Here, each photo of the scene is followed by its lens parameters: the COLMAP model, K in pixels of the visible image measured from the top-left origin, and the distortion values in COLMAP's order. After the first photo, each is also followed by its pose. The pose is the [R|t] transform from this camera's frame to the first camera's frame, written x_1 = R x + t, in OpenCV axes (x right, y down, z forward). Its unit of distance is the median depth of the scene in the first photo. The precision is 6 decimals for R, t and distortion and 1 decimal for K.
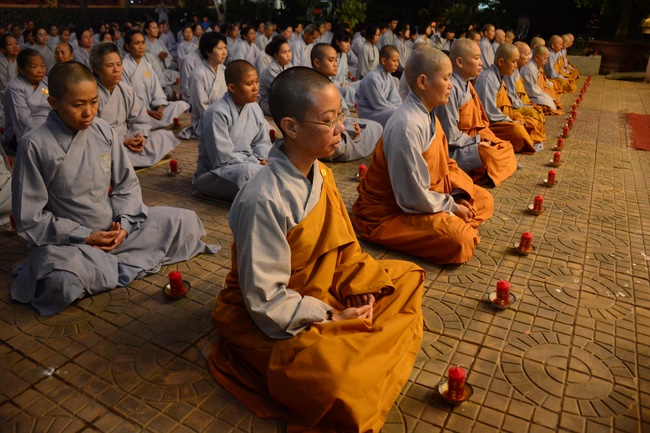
lens RADIAL K [[501.0, 0, 325.0], [0, 501.0, 216.5], [0, 0, 1]] dist [-0.153016, 0.091384]
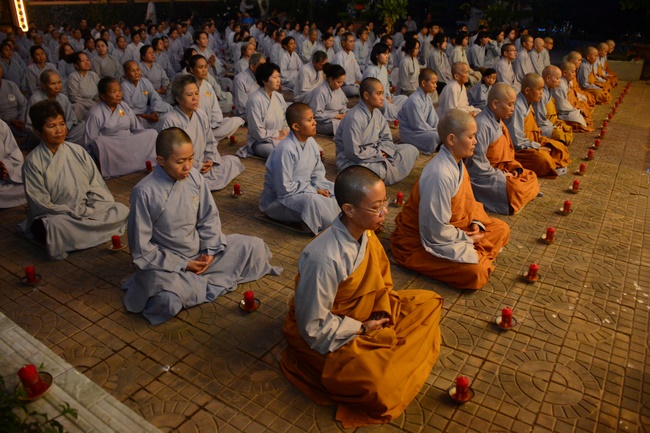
lens RADIAL K [[501.0, 0, 325.0], [0, 501.0, 216.5], [0, 0, 1]] dist [-0.153016, 0.091384]
pose [[0.997005, 0.023460, -0.073691, -0.020356], [-0.021968, 0.999538, 0.020994, -0.125372], [0.074149, -0.019312, 0.997060, -0.299754]]
